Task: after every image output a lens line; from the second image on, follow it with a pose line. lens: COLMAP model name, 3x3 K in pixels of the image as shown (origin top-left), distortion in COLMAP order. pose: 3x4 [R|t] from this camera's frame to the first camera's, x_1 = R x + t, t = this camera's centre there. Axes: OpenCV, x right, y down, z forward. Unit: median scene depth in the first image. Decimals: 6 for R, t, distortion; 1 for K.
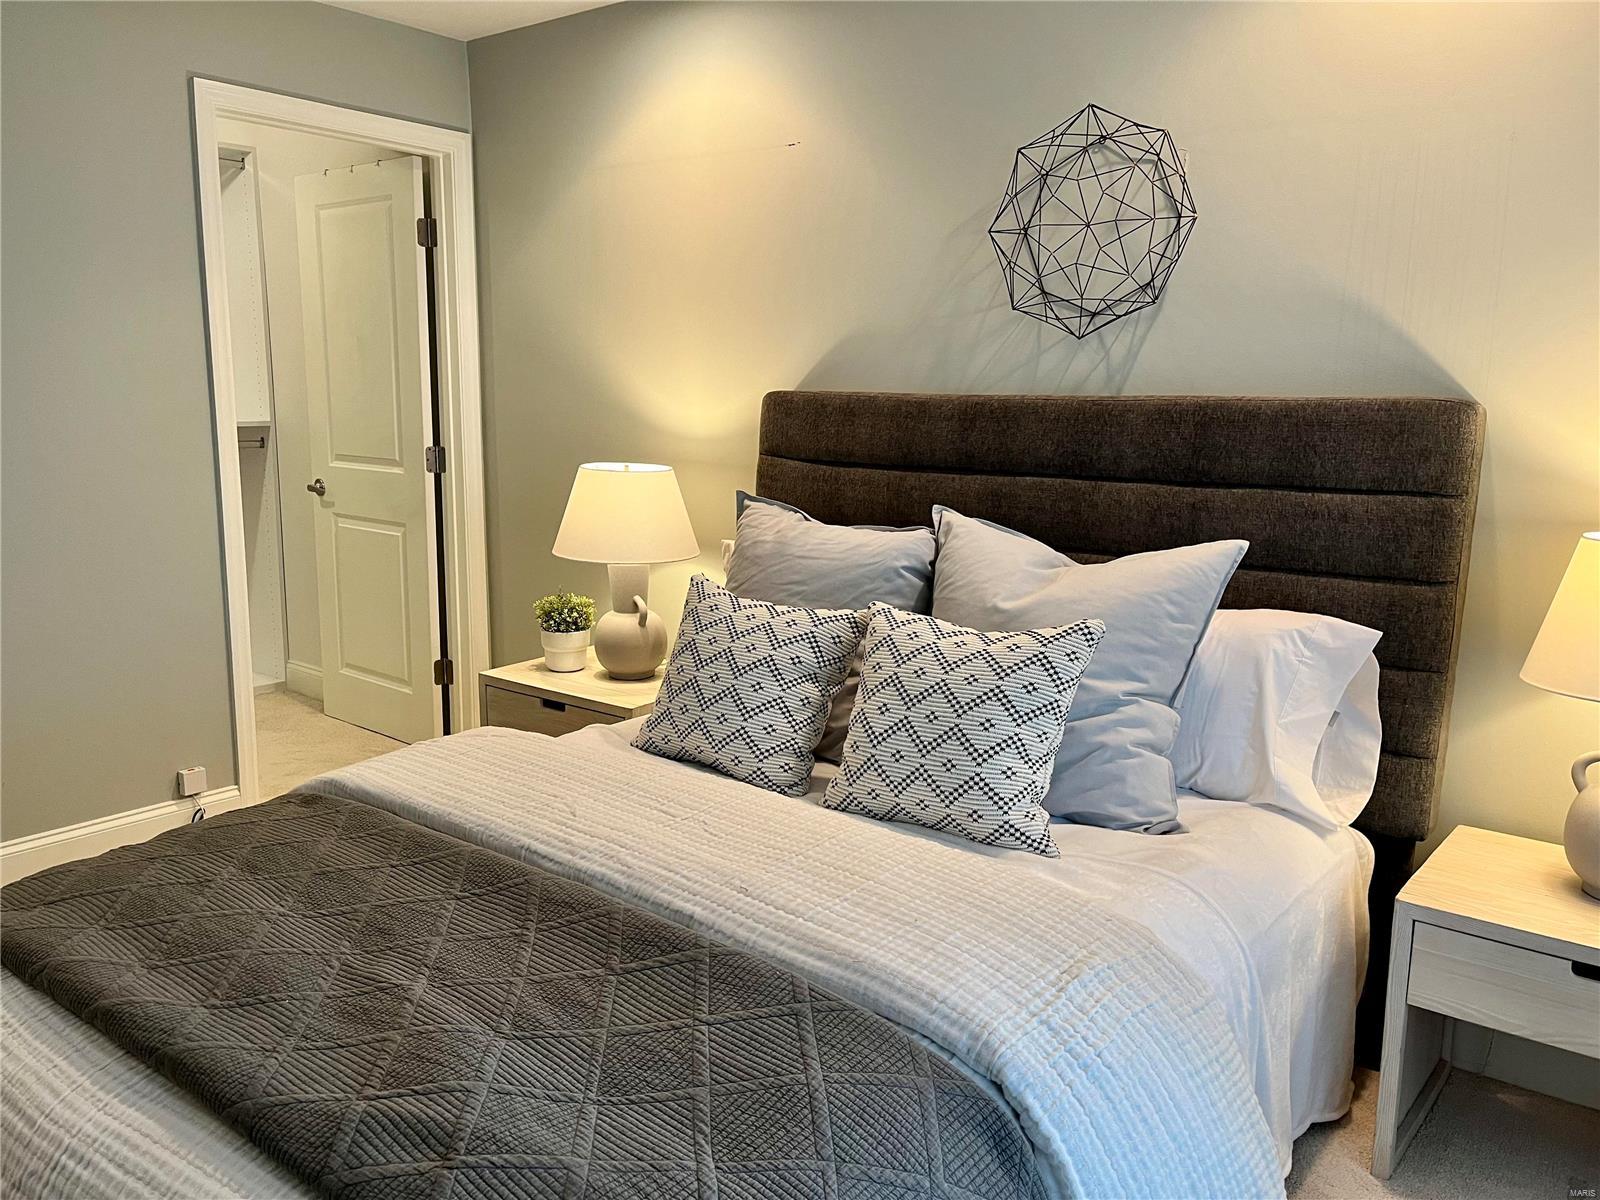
lens RADIAL K [[1251.8, 0, 792.7], [0, 1251.8, 603.7], [0, 0, 1]] dist [0.042423, -0.061086]
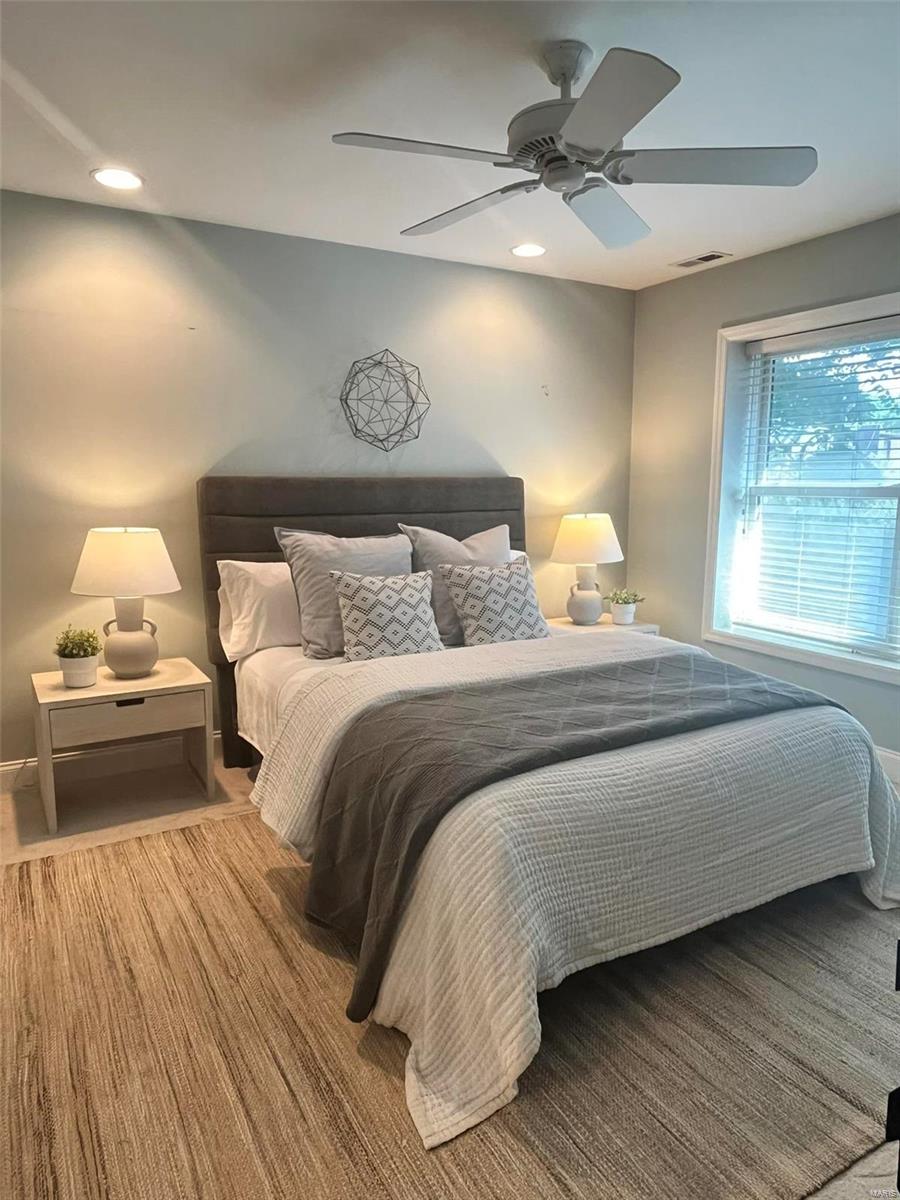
lens RADIAL K [[766.8, 0, 450.3], [0, 766.8, 589.6], [0, 0, 1]] dist [-0.014113, -0.014943]
pose [[0.353686, -0.148422, 0.923513, -1.016930], [0.171821, 0.980839, 0.091832, -0.070143], [-0.919447, 0.126200, 0.372411, 0.407342]]
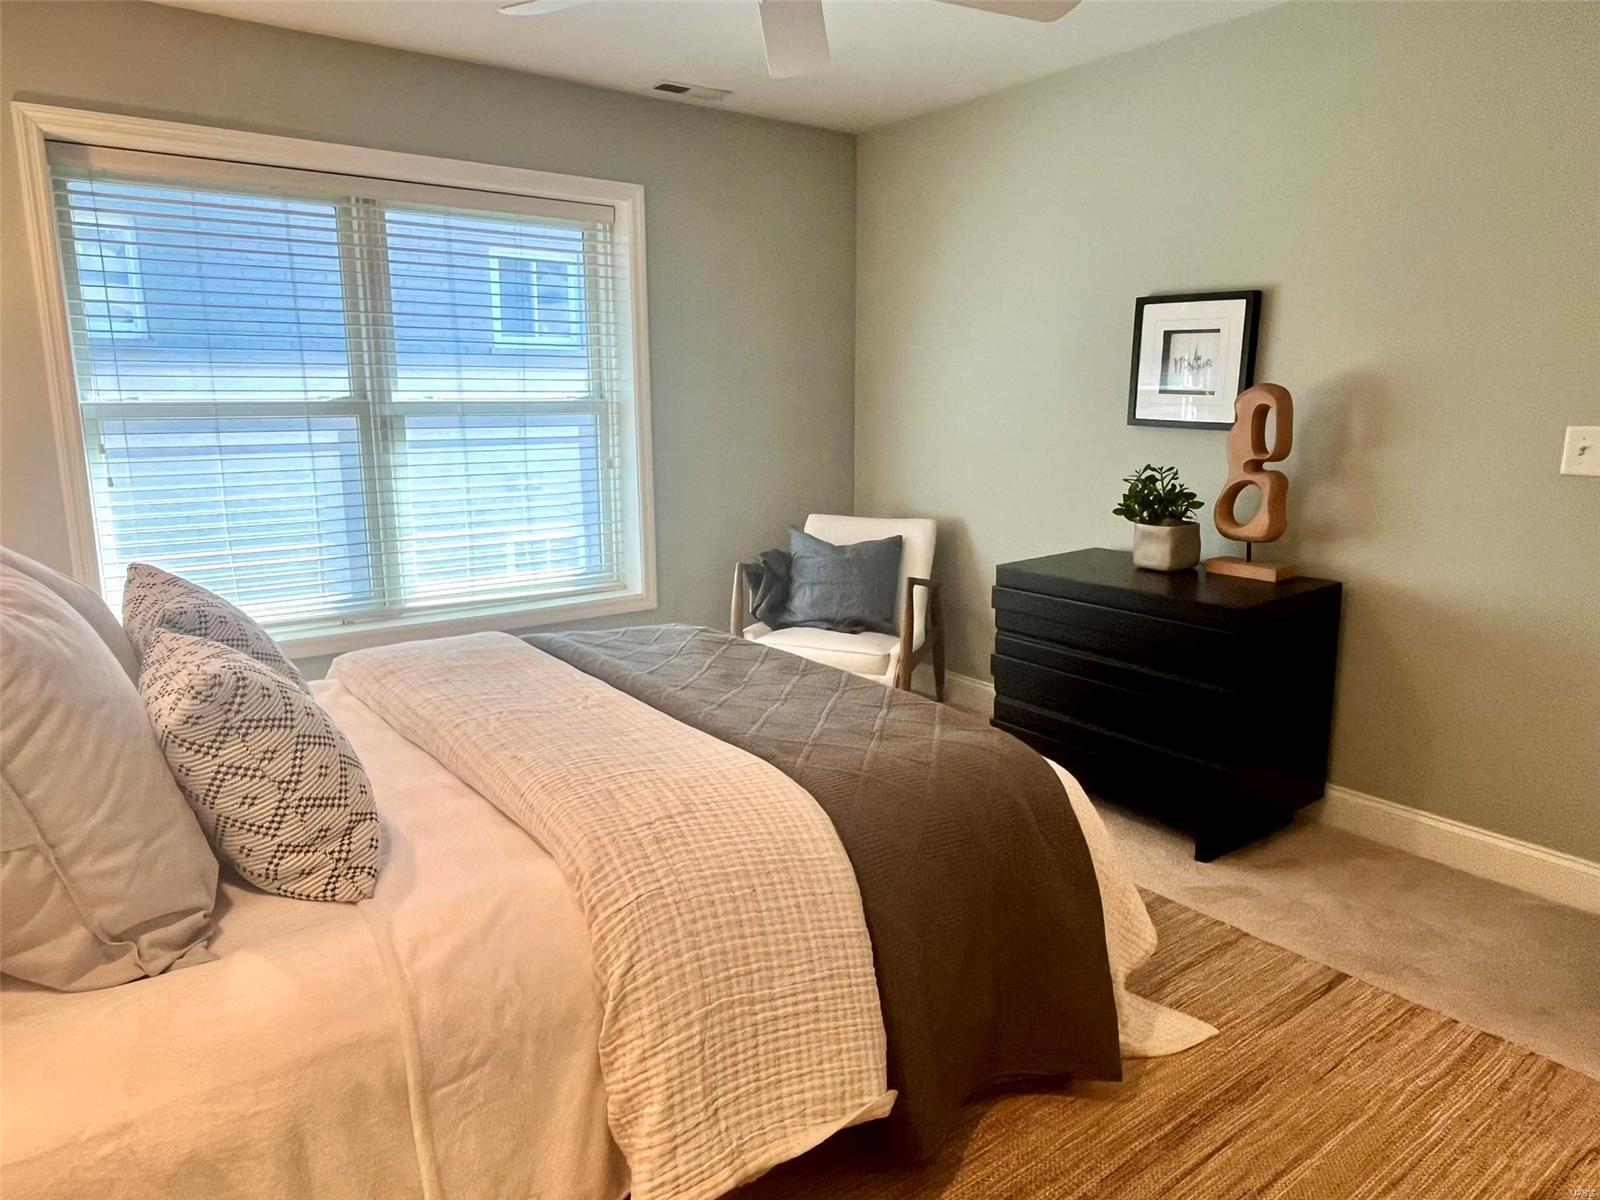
lens RADIAL K [[1022.4, 0, 799.5], [0, 1022.4, 605.7], [0, 0, 1]] dist [-0.014113, -0.014943]
pose [[-0.968556, -0.076647, 0.236696, -0.465275], [0.014230, 0.932739, 0.360270, -0.209333], [-0.248390, 0.352310, -0.902319, 1.277487]]
